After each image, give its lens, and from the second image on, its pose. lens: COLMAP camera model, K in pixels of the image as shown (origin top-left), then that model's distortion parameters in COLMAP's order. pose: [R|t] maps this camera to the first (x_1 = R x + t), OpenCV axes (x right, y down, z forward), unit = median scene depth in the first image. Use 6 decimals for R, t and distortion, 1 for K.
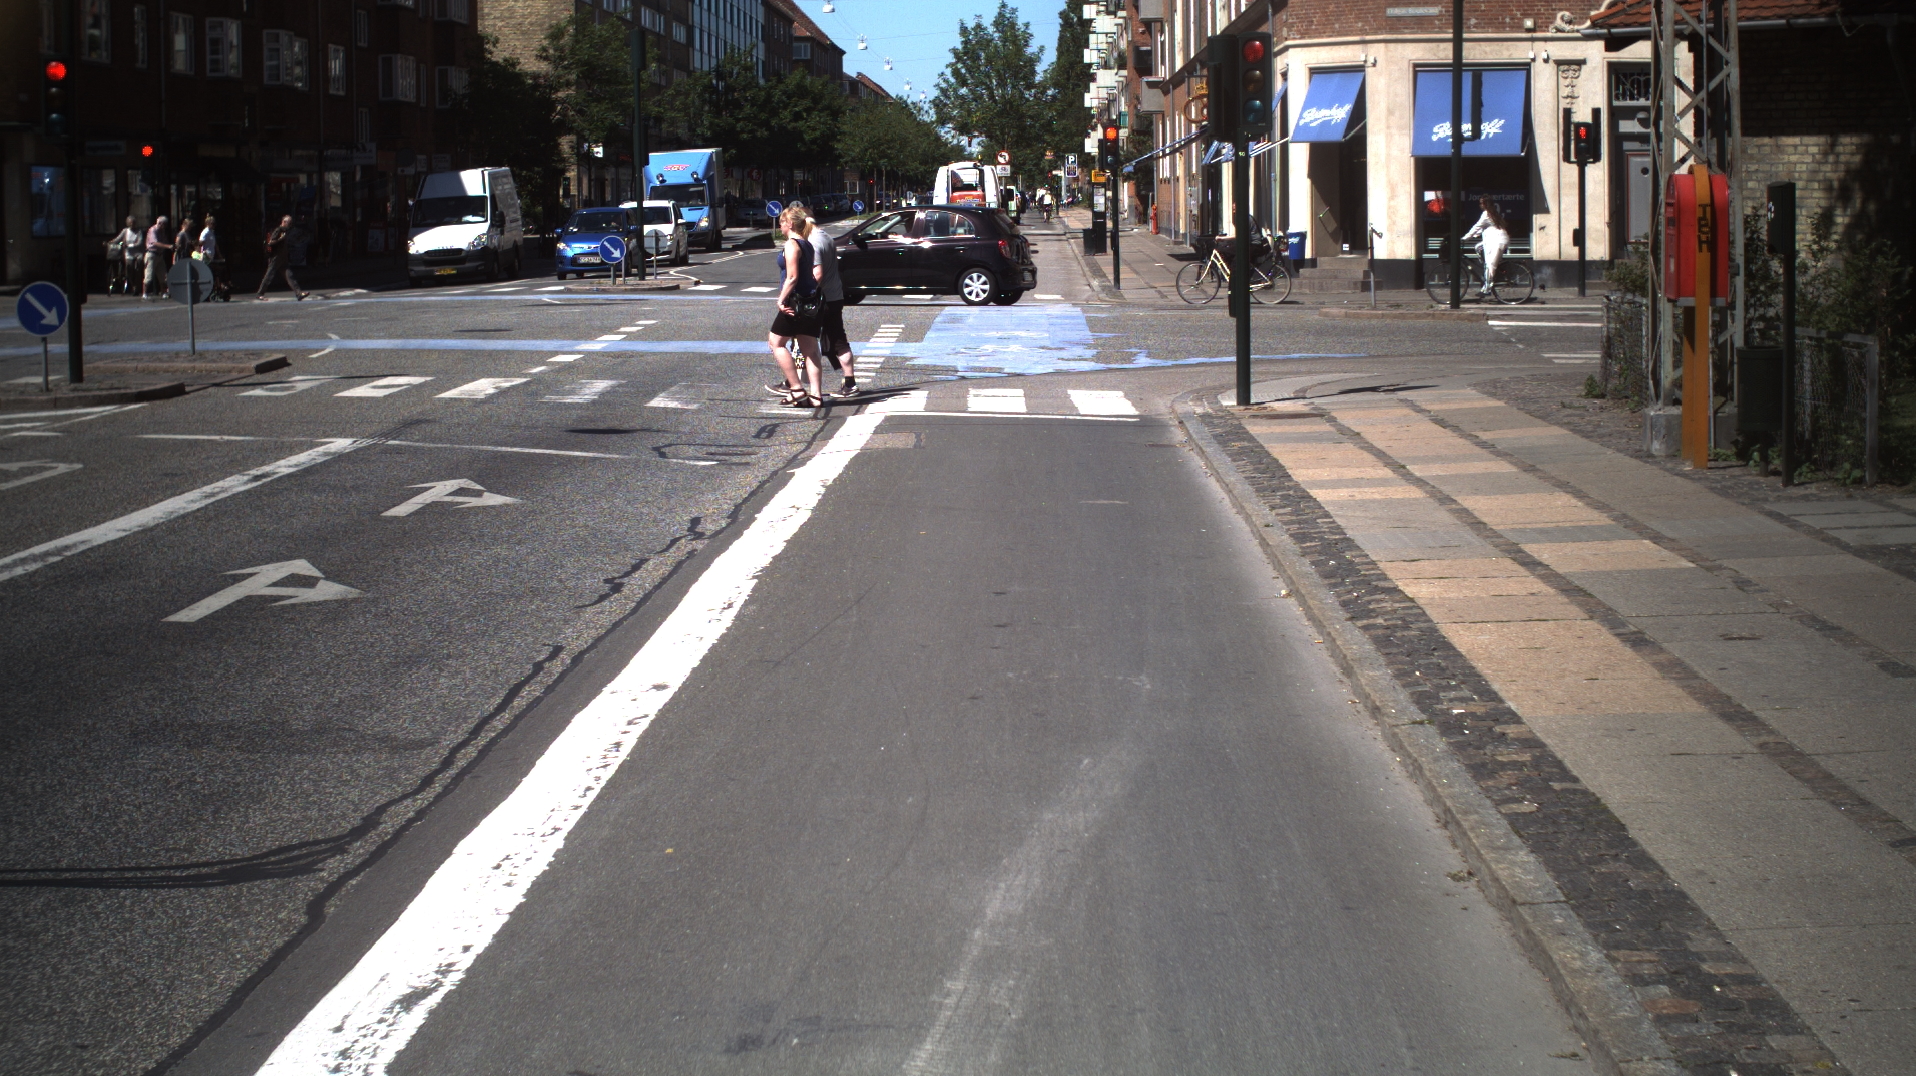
lens RADIAL K [[3309.6, 0, 958.0], [0, 3309.6, 538.0], [0, 0, 1]] dist [-0.317637, 0.539001]
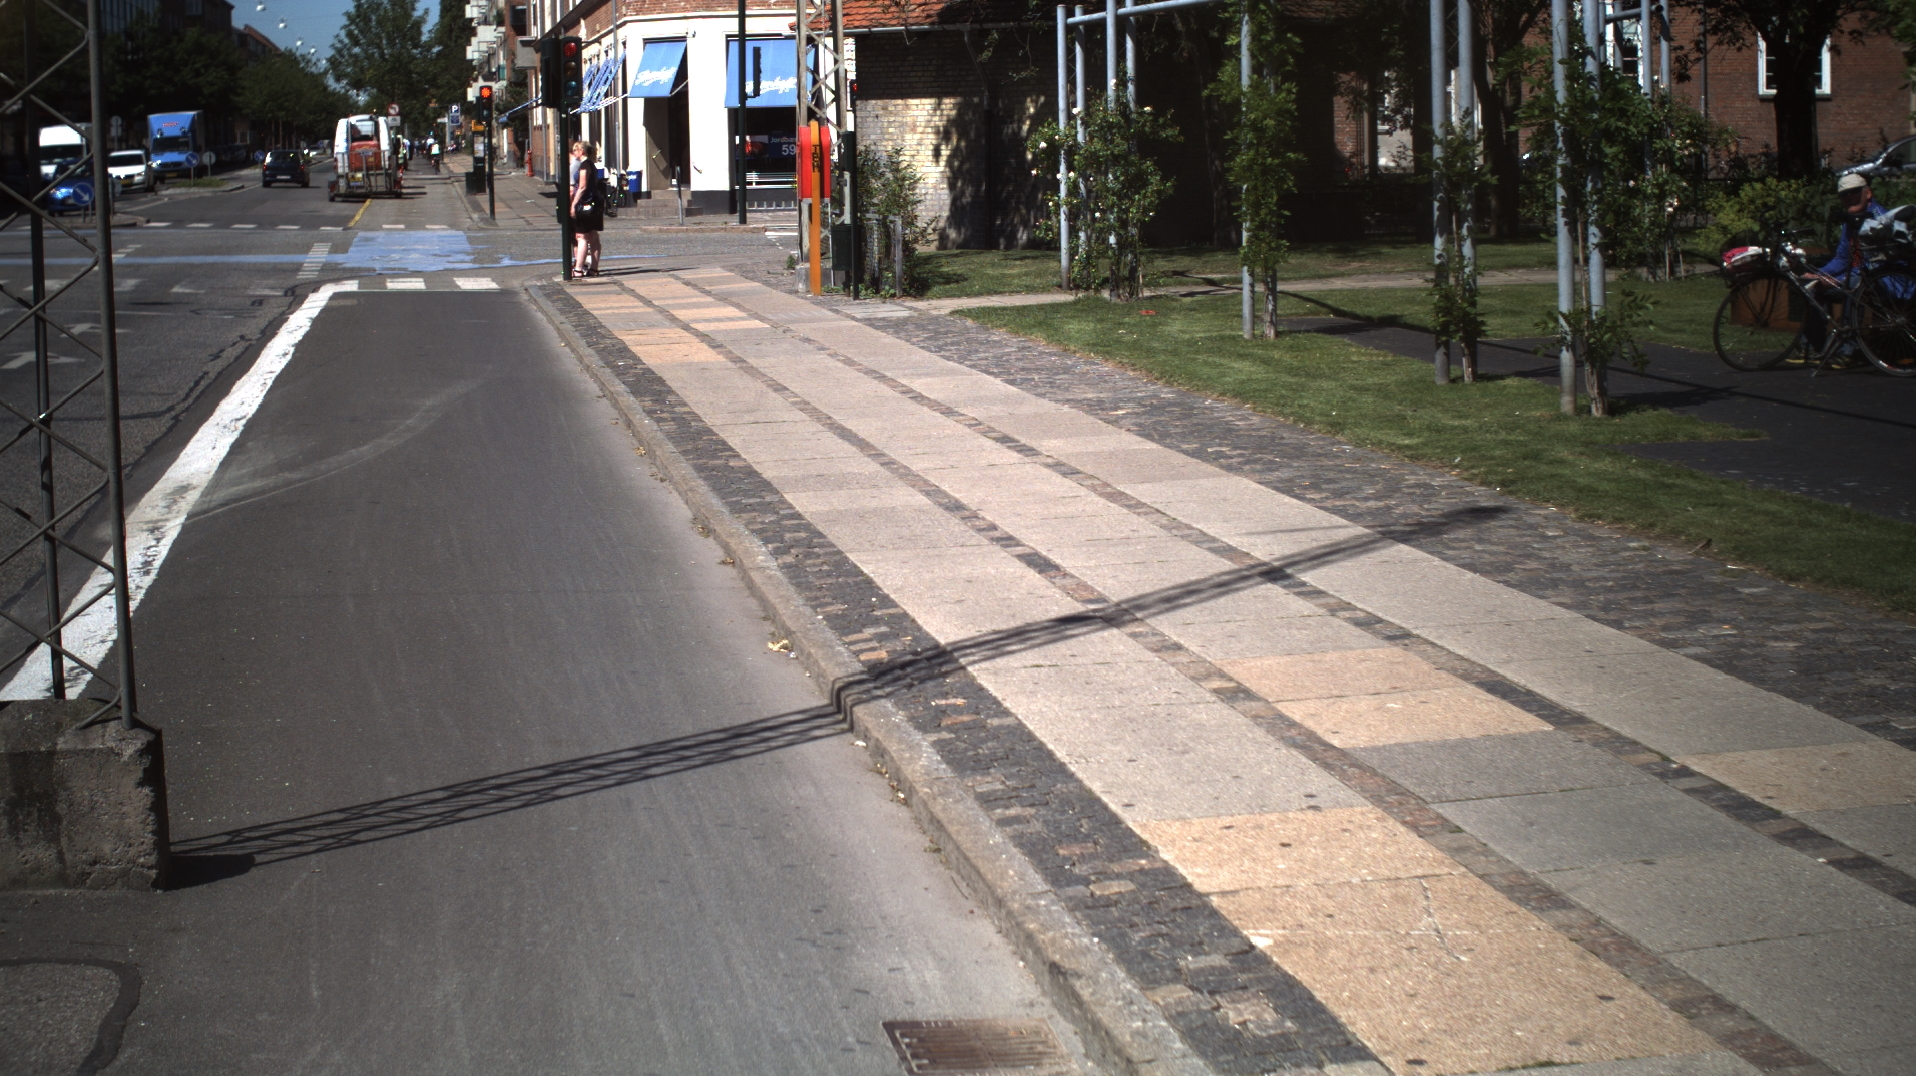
lens RADIAL K [[3309.6, 0, 958.0], [0, 3309.6, 538.0], [0, 0, 1]] dist [-0.317637, 0.539001]
pose [[0.982840, -0.026323, 0.182575, -0.008604], [0.023186, 0.999545, 0.019297, 0.026692], [-0.183000, -0.014732, 0.983003, -0.264756]]
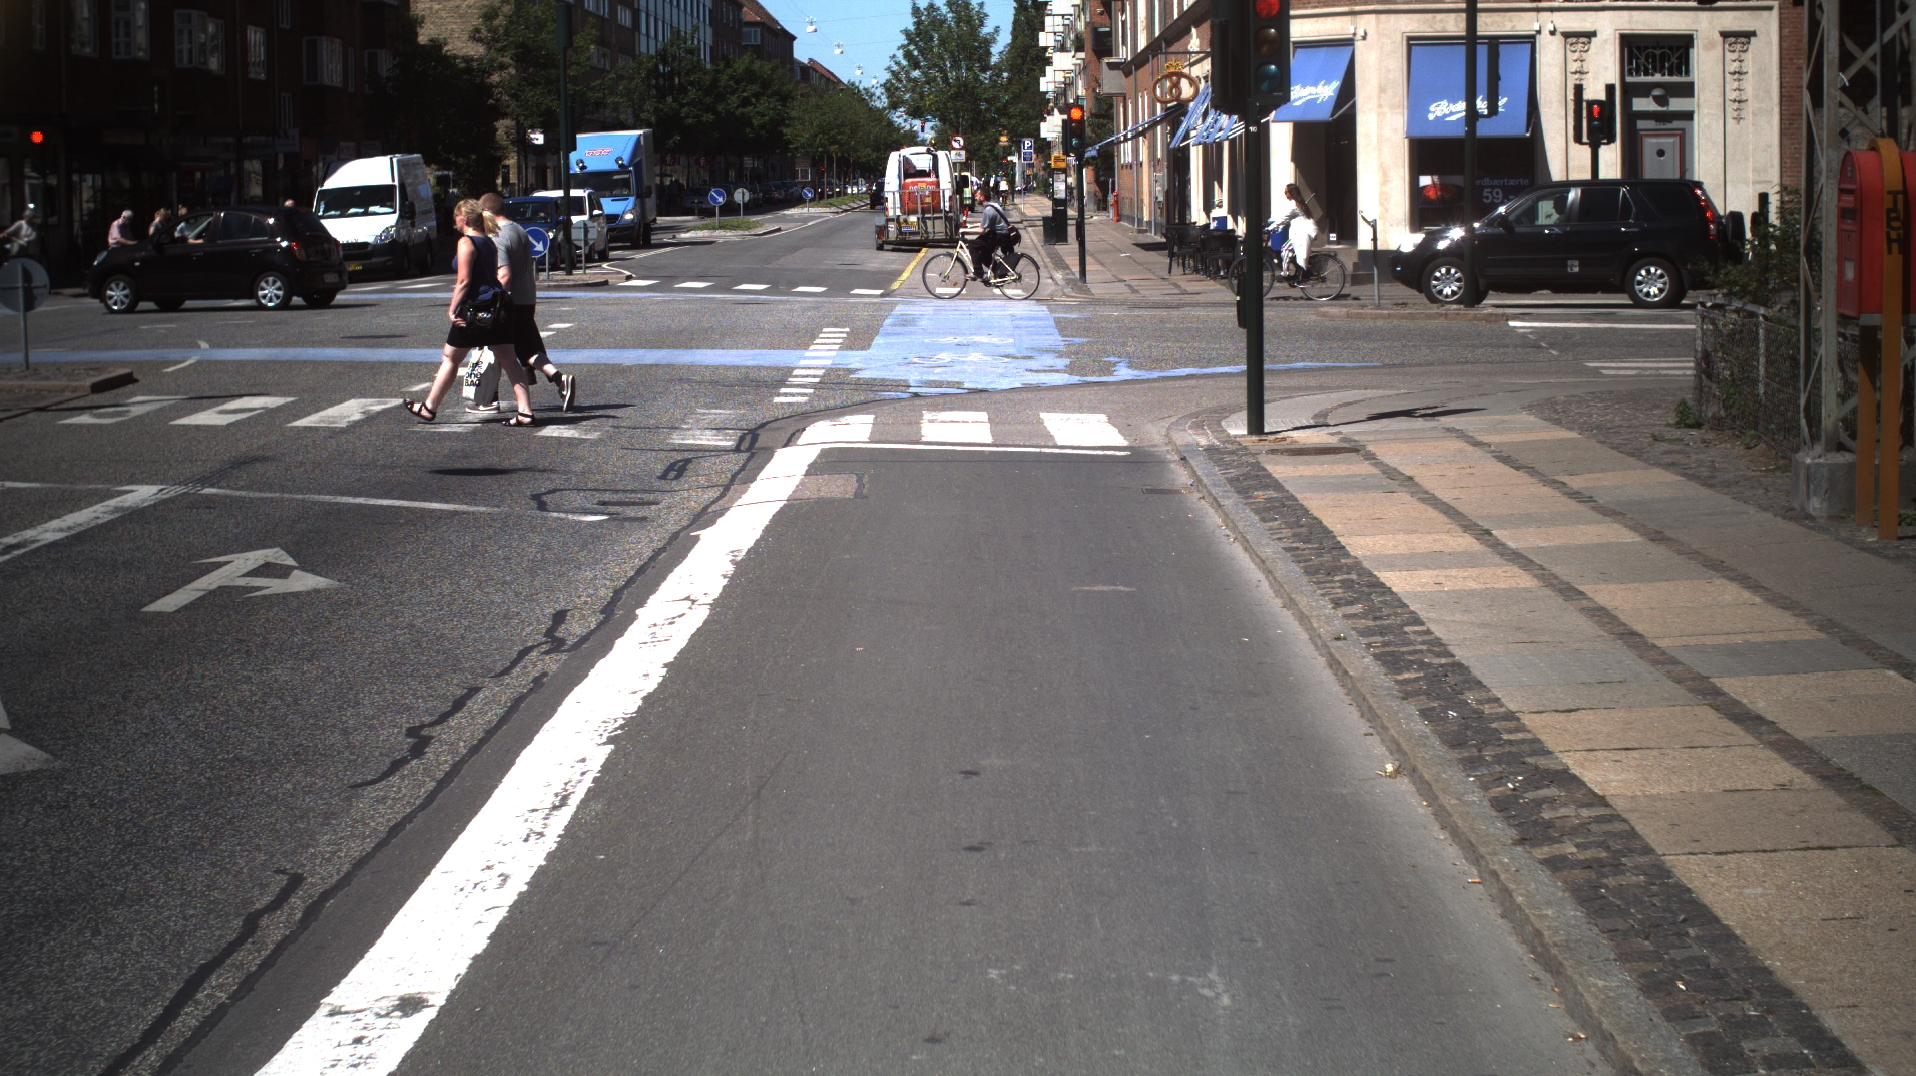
lens RADIAL K [[3309.6, 0, 958.0], [0, 3309.6, 538.0], [0, 0, 1]] dist [-0.317637, 0.539001]
pose [[0.999896, -0.004310, 0.013771, 0.000305], [0.004256, 0.999983, 0.003987, -0.008965], [-0.013788, -0.003928, 0.999897, 0.087572]]
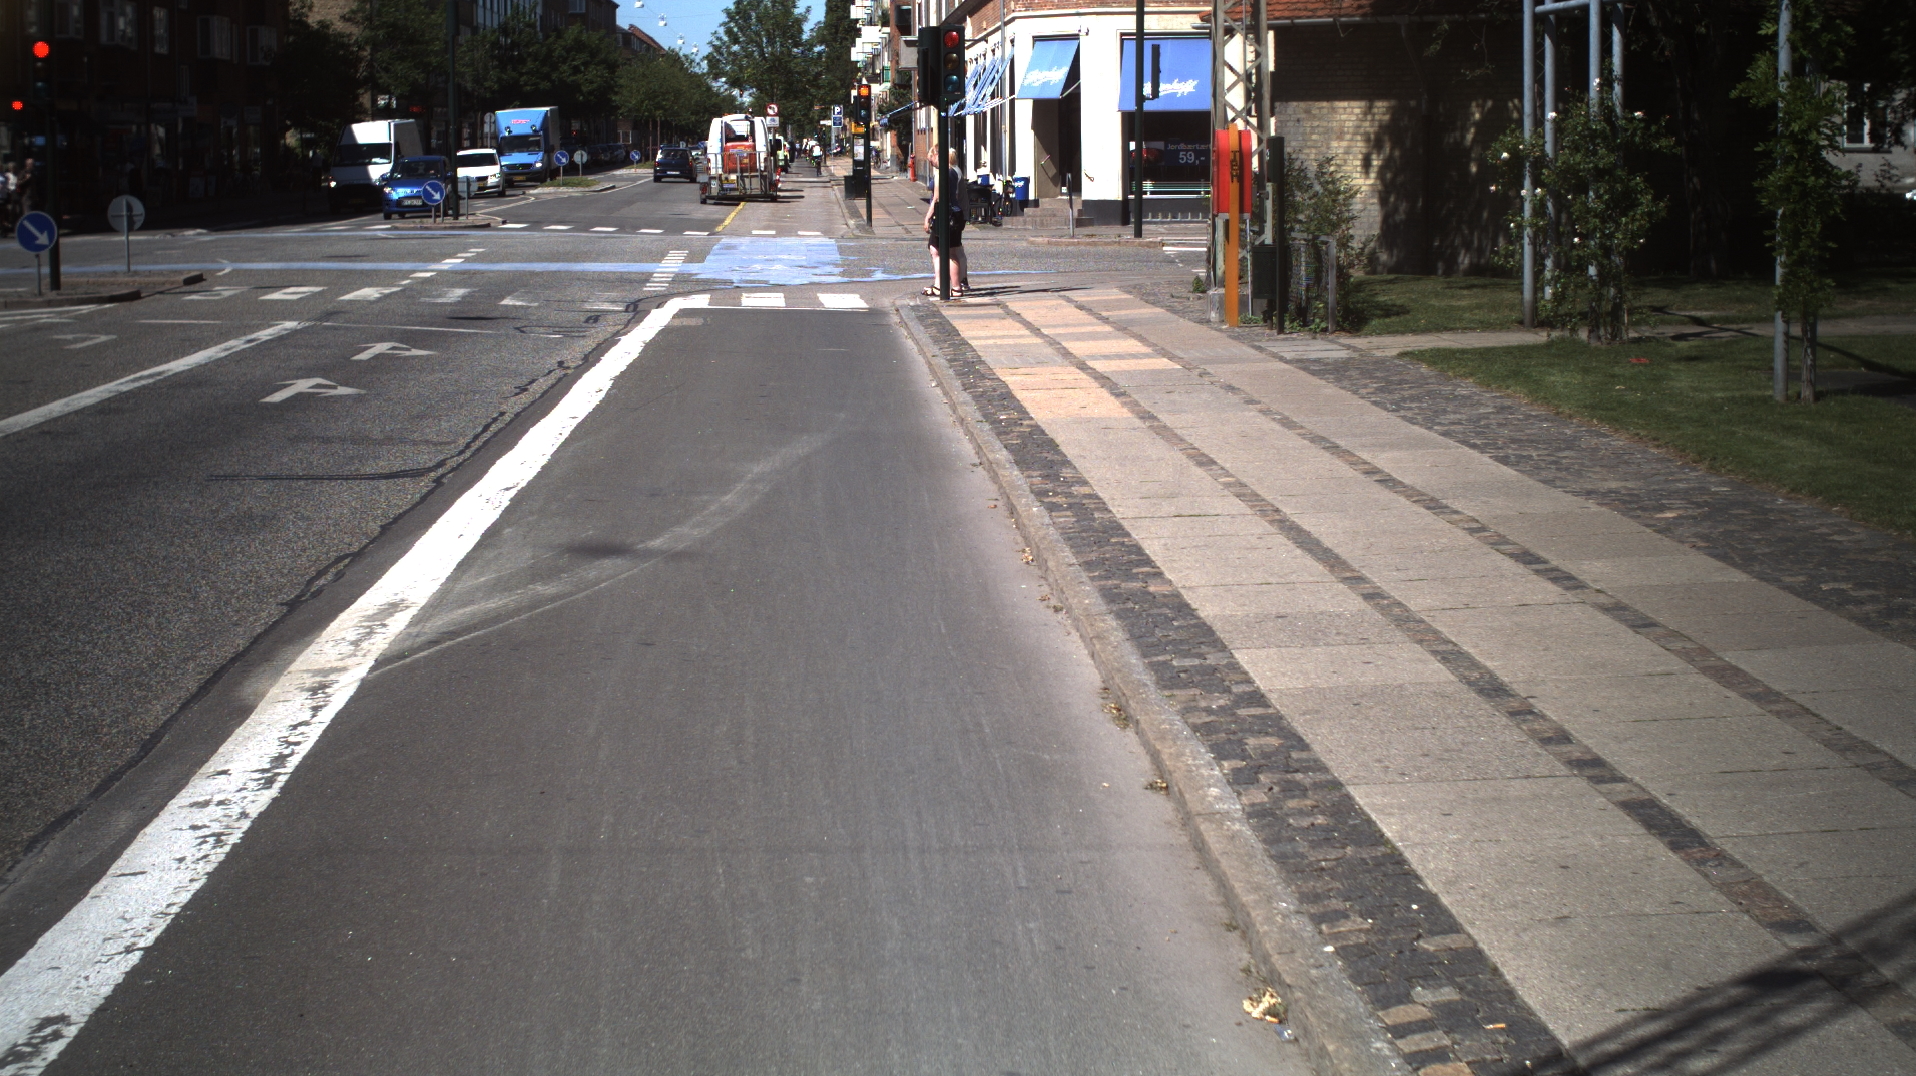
lens RADIAL K [[3309.6, 0, 958.0], [0, 3309.6, 538.0], [0, 0, 1]] dist [-0.317637, 0.539001]
pose [[0.997611, -0.004212, 0.068957, -0.001076], [0.003166, 0.999878, 0.015264, 0.018193], [-0.069013, -0.015009, 0.997503, -0.175982]]
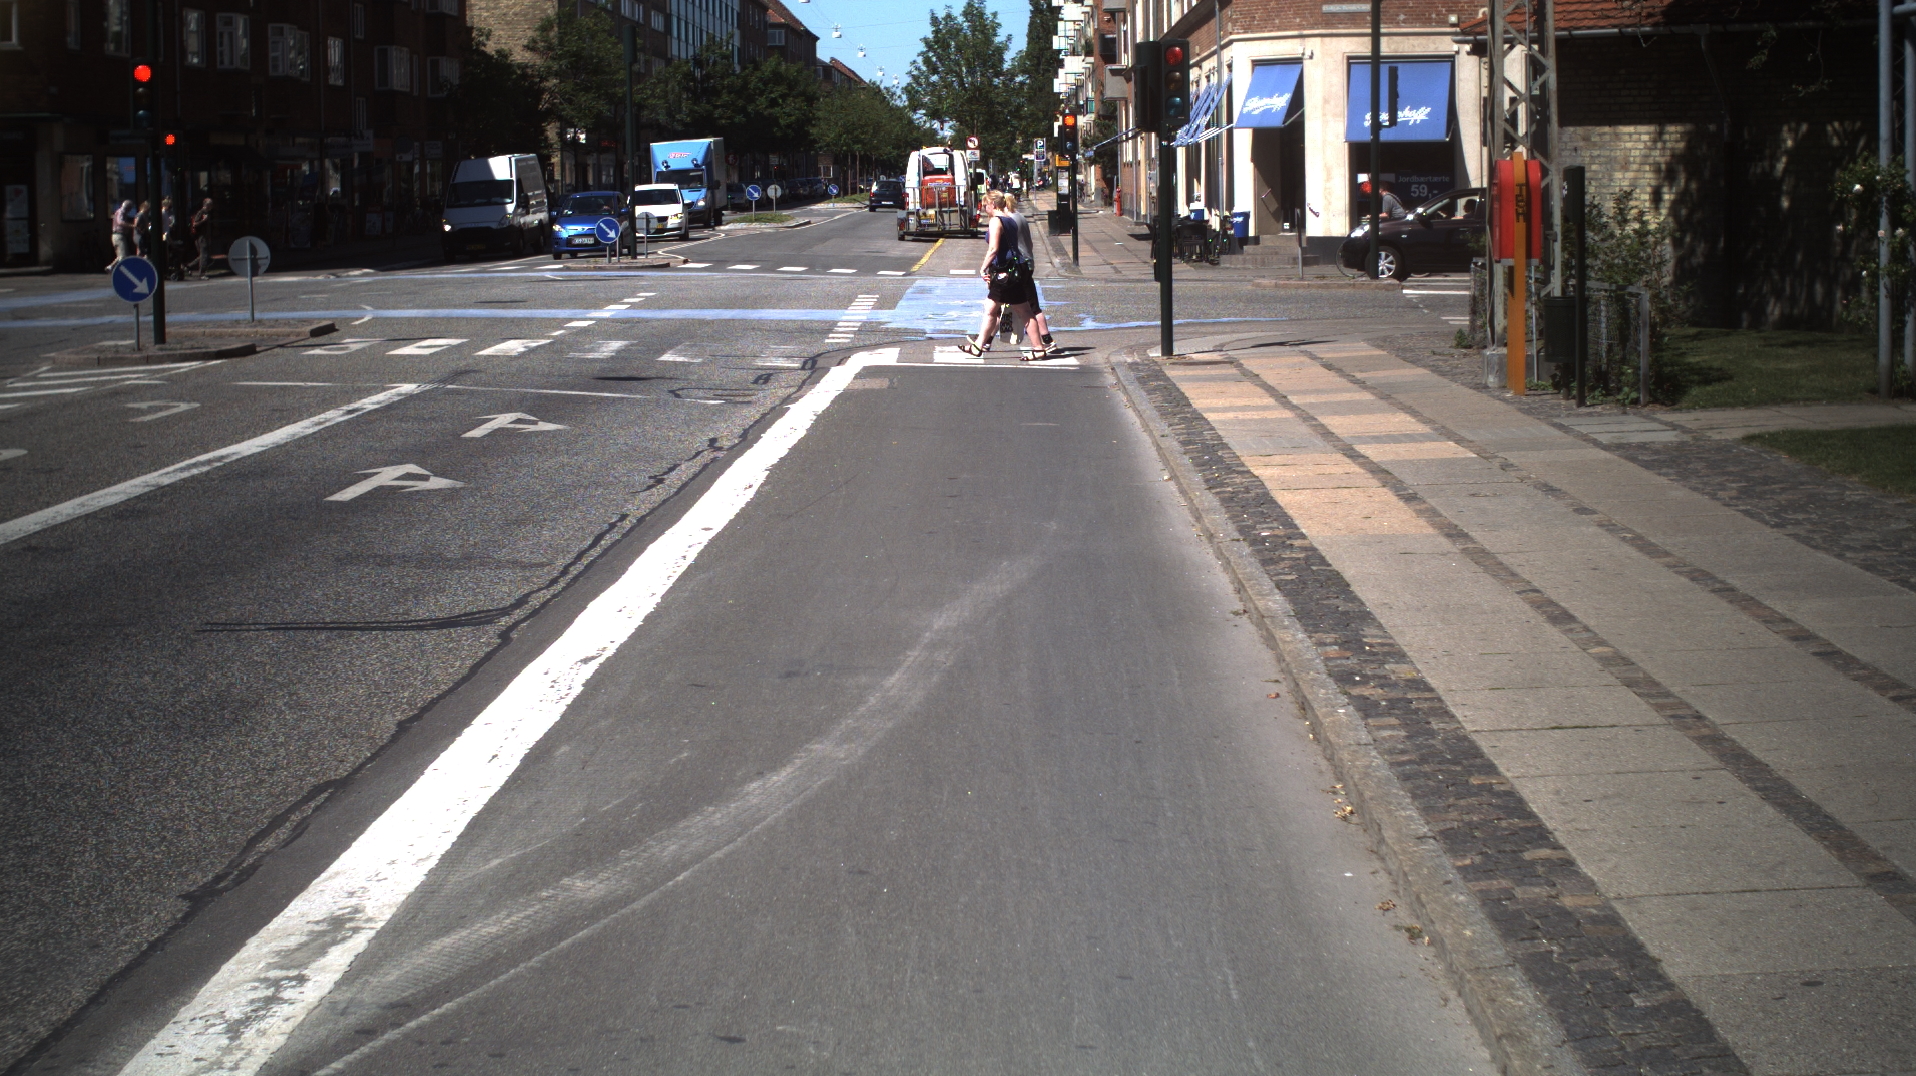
lens RADIAL K [[3309.6, 0, 958.0], [0, 3309.6, 538.0], [0, 0, 1]] dist [-0.317637, 0.539001]
pose [[0.999963, -0.003635, 0.007736, 0.001188], [0.003597, 0.999981, 0.004936, 0.009132], [-0.007754, -0.004908, 0.999958, -0.087648]]
